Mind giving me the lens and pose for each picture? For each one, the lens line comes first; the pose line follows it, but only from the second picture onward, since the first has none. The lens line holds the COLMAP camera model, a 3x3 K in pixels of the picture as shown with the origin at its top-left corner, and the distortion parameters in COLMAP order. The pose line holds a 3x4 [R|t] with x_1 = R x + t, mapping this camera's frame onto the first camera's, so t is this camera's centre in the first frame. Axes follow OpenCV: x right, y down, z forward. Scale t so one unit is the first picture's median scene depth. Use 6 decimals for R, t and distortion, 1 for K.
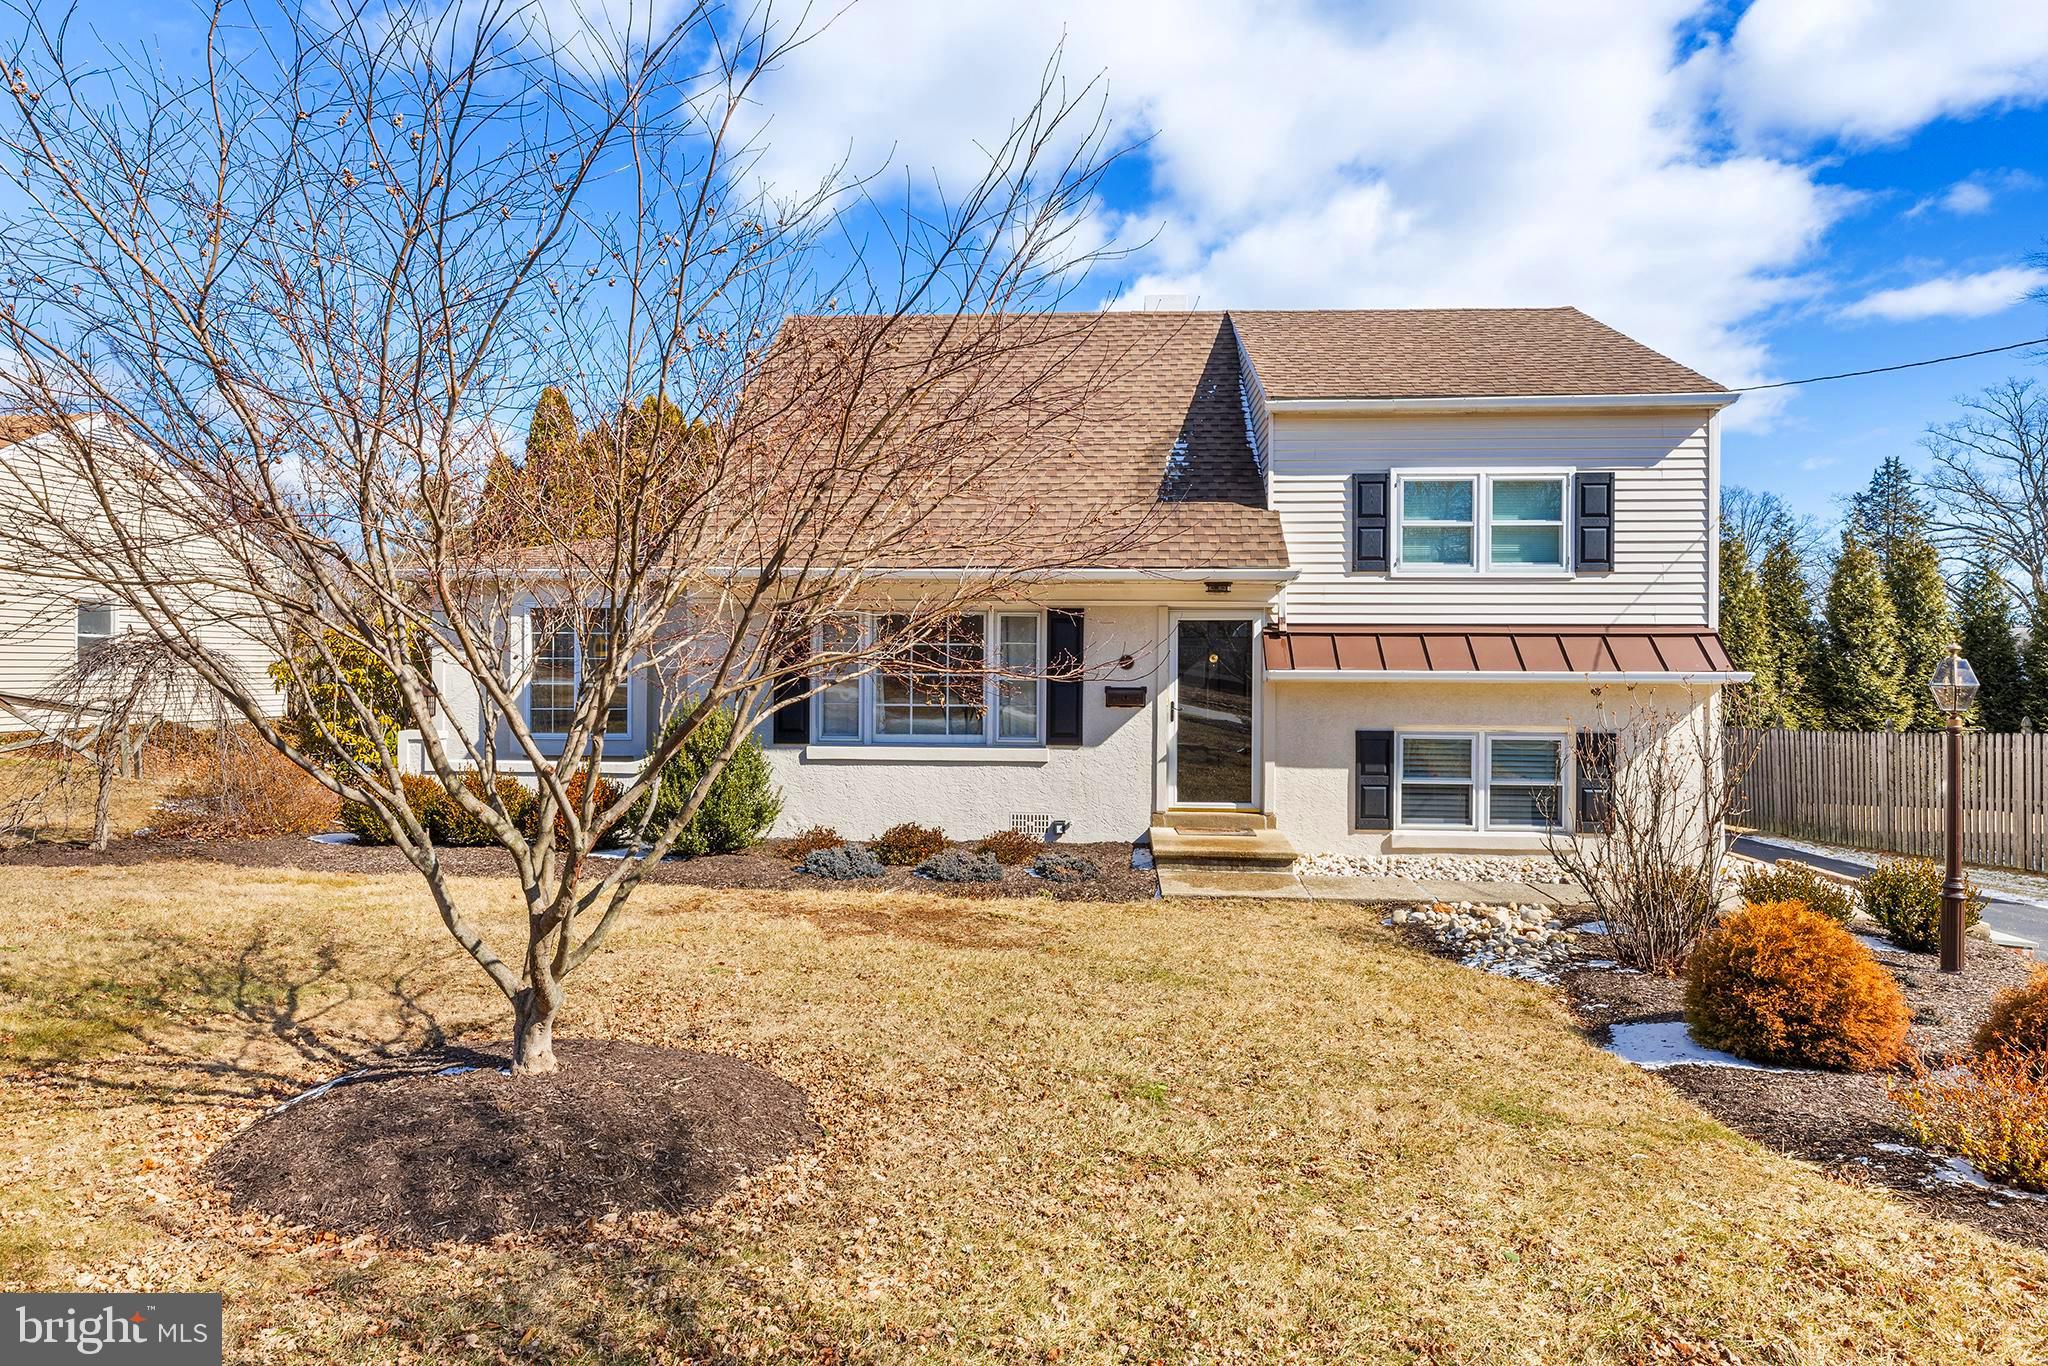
lens RADIAL K [[1338.9, 0, 1023.7], [0, 1338.9, 702.0], [0, 0, 1]] dist [0.005124, -0.004523]
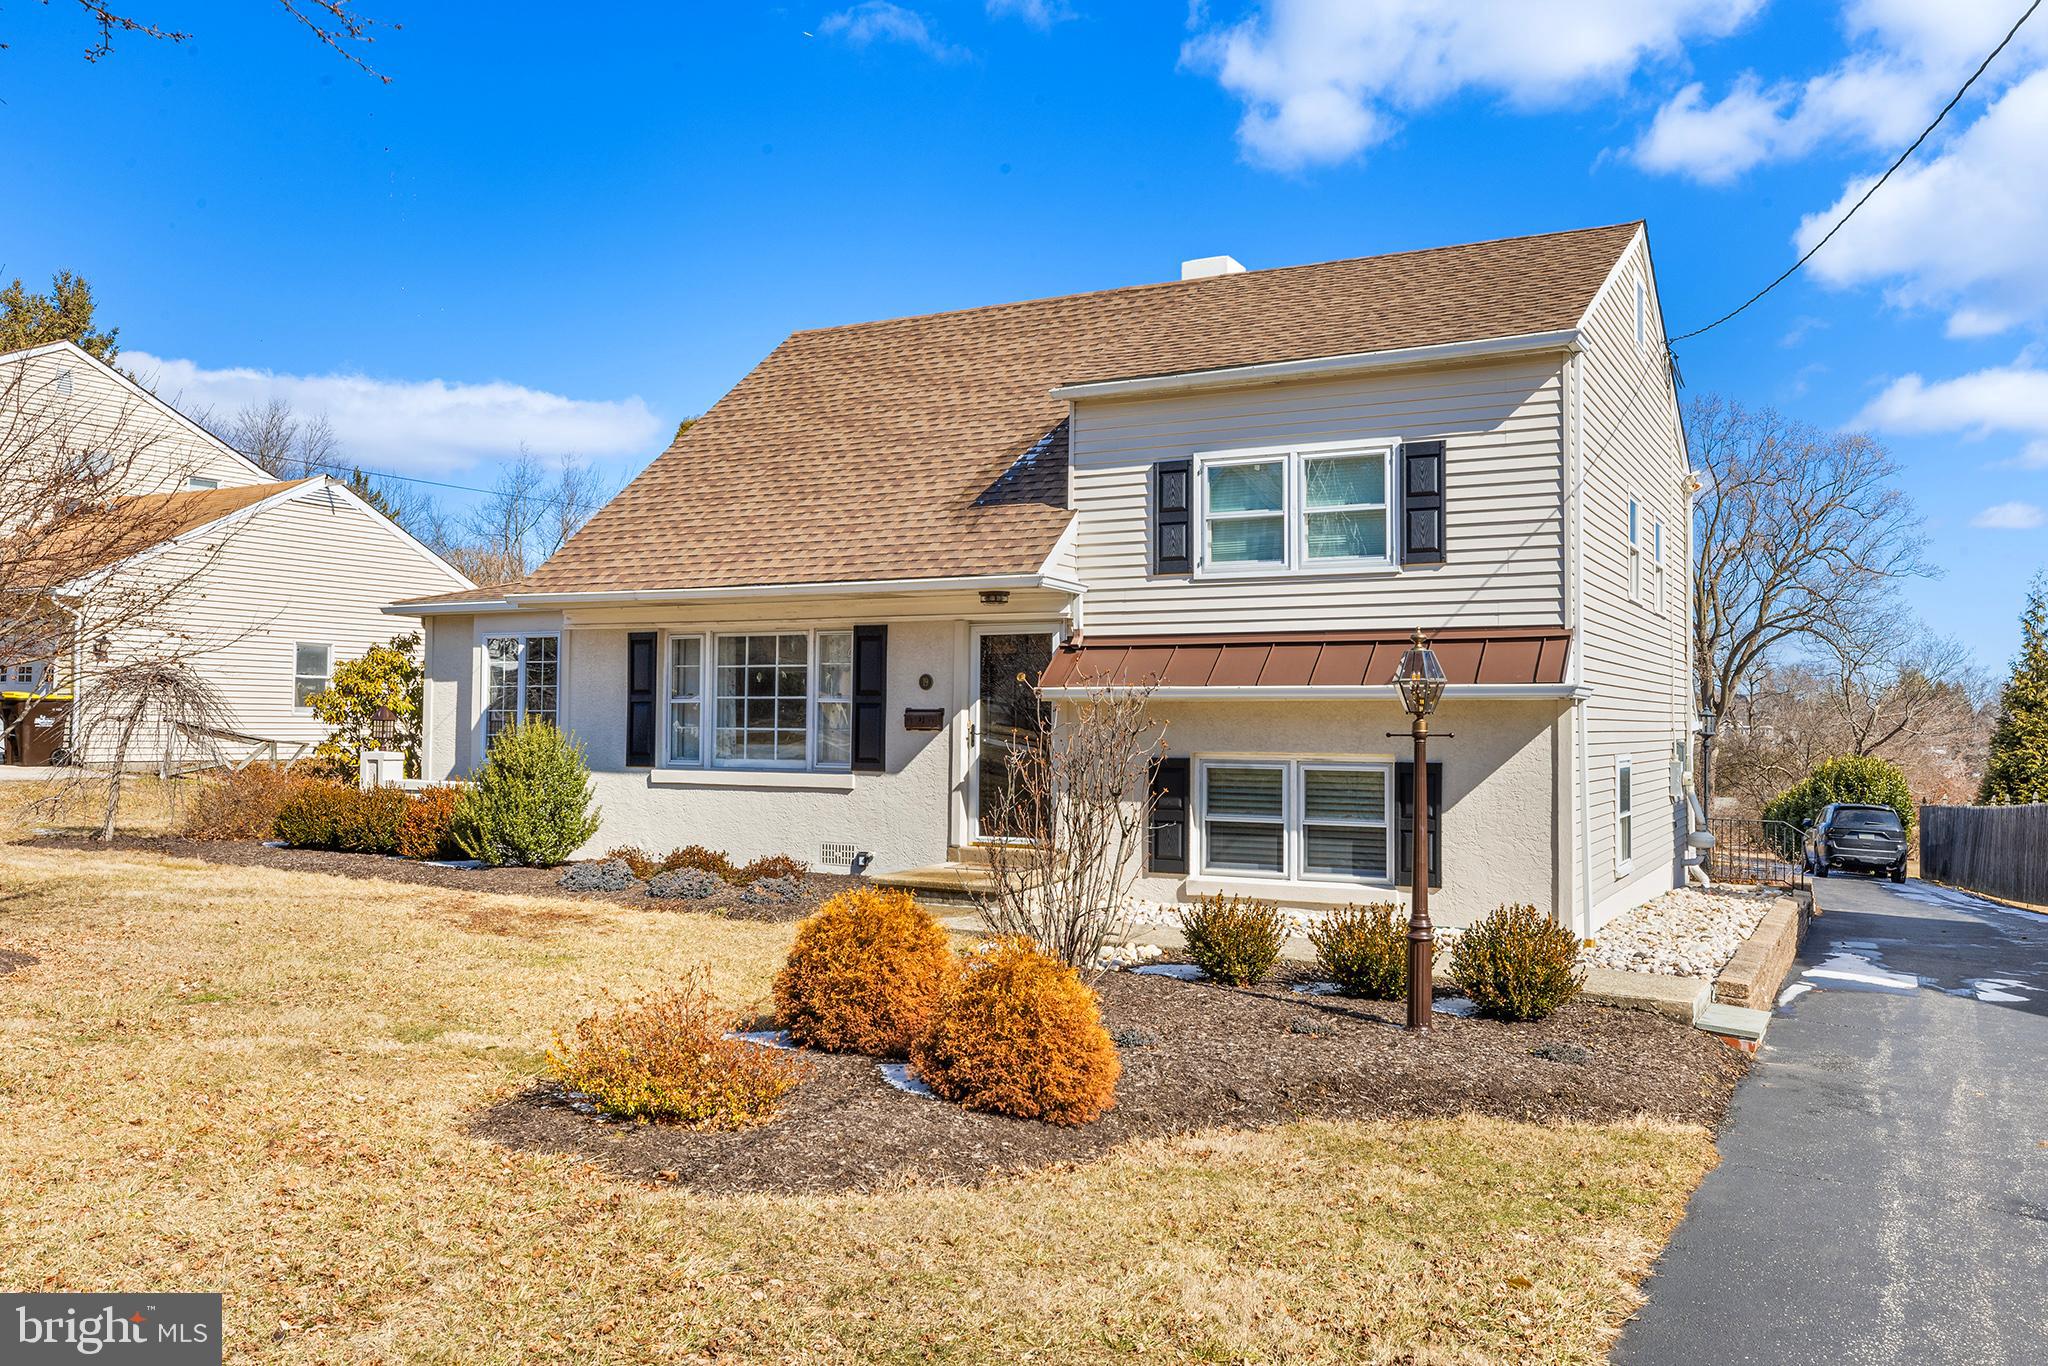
lens RADIAL K [[1622.3, 0, 1023.7], [0, 1622.3, 668.2], [0, 0, 1]] dist [-0.017355, -0.001012]
pose [[0.910892, -0.015468, -0.412354, 0.602886], [0.000330, 0.999324, -0.036757, 0.001901], [0.412644, 0.033345, 0.910282, 0.010544]]
